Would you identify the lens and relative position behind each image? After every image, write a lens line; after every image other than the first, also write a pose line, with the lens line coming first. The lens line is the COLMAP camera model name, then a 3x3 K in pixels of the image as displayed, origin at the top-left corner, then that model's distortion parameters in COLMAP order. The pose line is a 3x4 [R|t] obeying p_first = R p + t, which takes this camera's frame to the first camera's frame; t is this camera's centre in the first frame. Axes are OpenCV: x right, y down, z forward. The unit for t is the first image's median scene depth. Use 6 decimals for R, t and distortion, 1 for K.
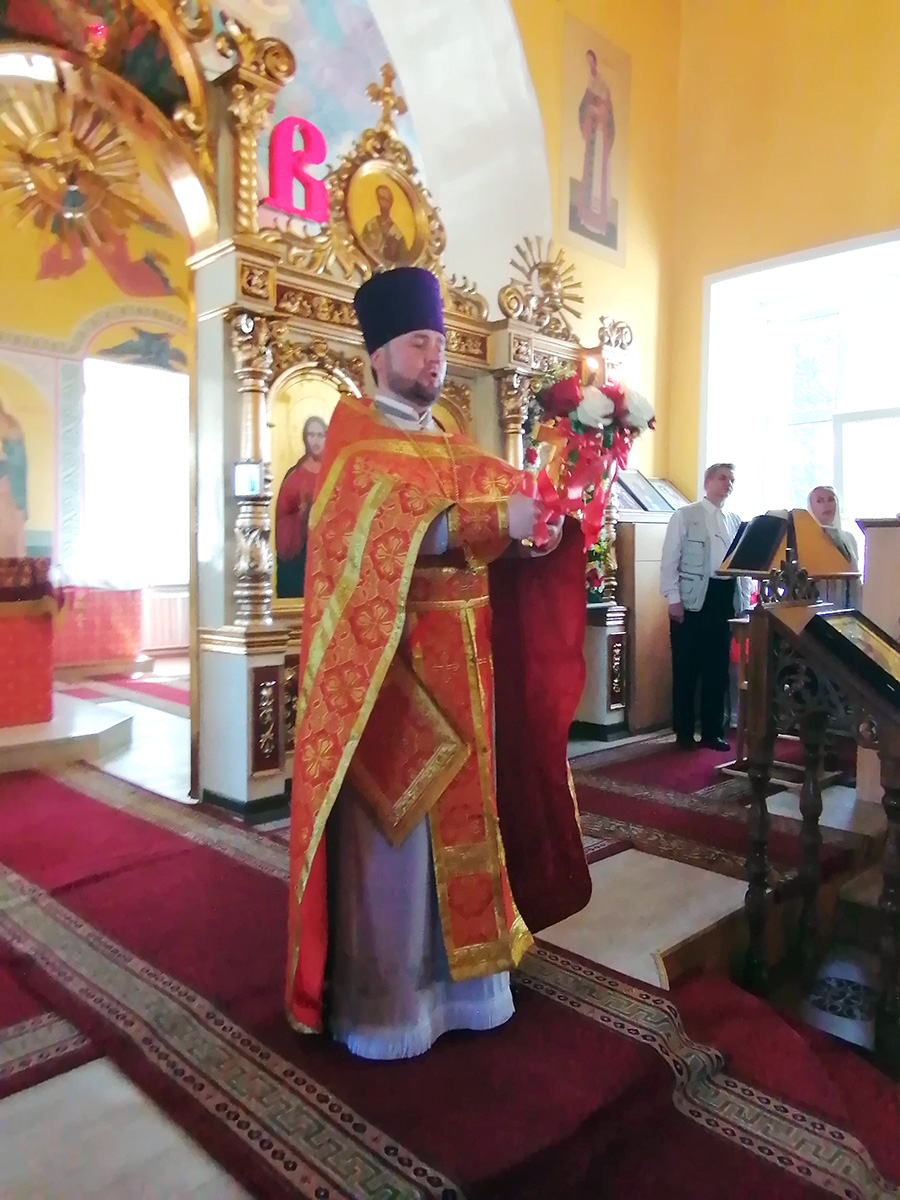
lens RADIAL K [[884.5, 0, 439.3], [0, 884.5, 595.6], [0, 0, 1]] dist [-0.004026, 0.043553]
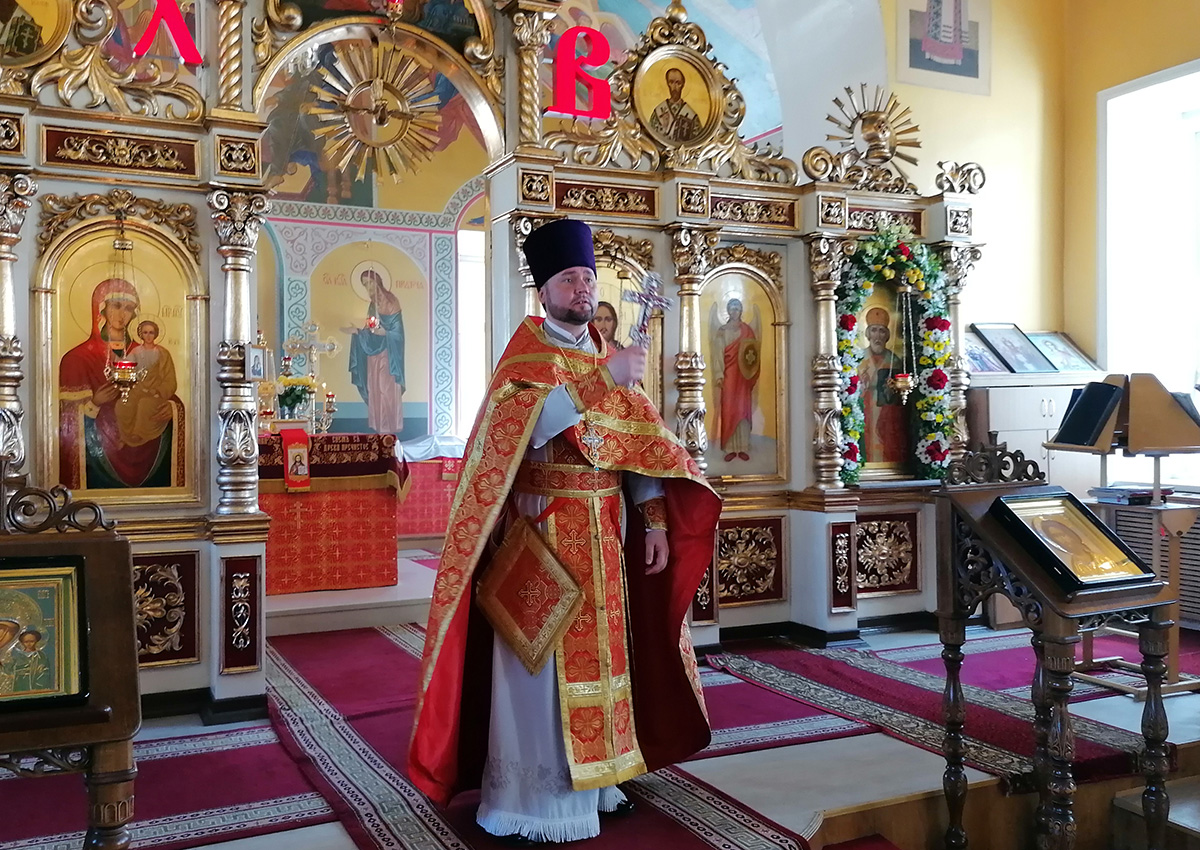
lens RADIAL K [[1053.3, 0, 545.7], [0, 1053.3, 427.9], [0, 0, 1]] dist [0.102948, -0.142752]
pose [[0.942121, -0.011680, -0.335070, 0.186714], [0.000930, 0.999480, -0.032224, -0.010078], [0.335272, 0.030048, 0.941642, -0.174102]]
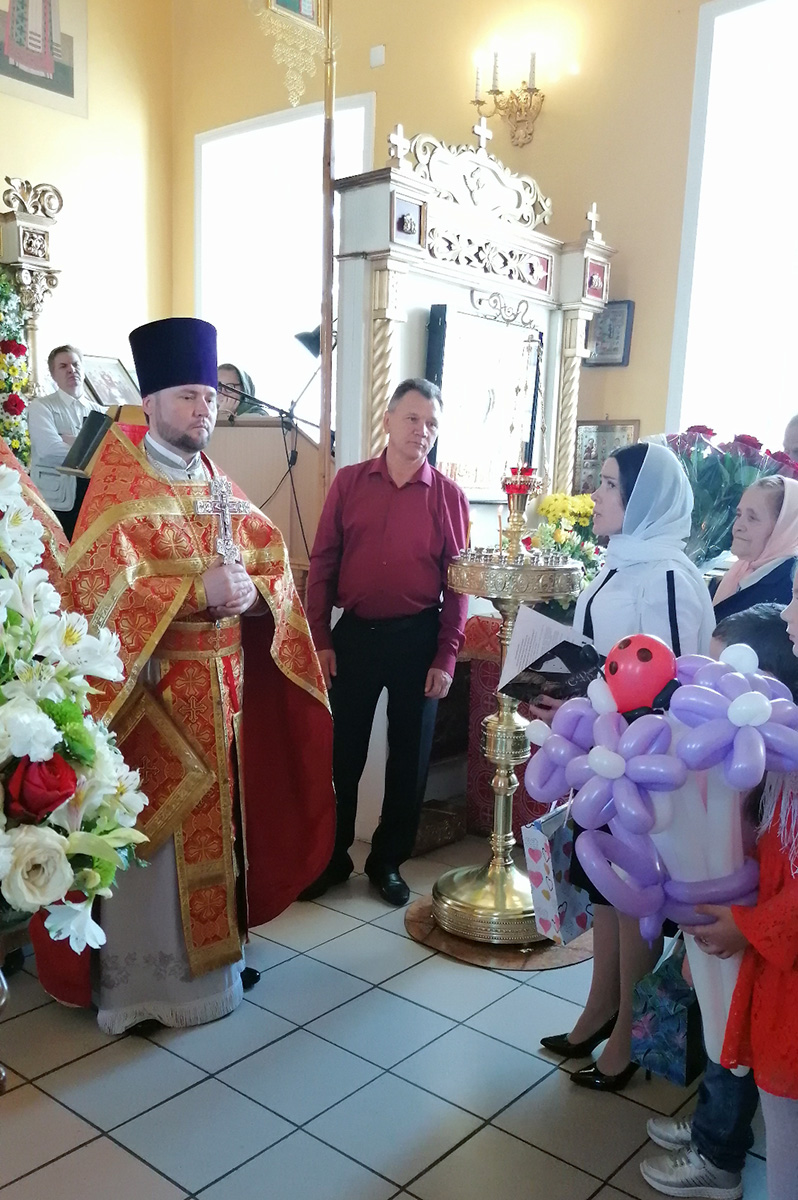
lens RADIAL K [[1068.6, 0, 397.7], [0, 1068.6, 658.8], [0, 0, 1]] dist [0.110905, -0.160754]
pose [[0.994668, 0.013585, 0.102227, 0.525119], [-0.026539, 0.991618, 0.126448, 0.017141], [-0.099652, -0.128486, 0.986692, -0.198568]]
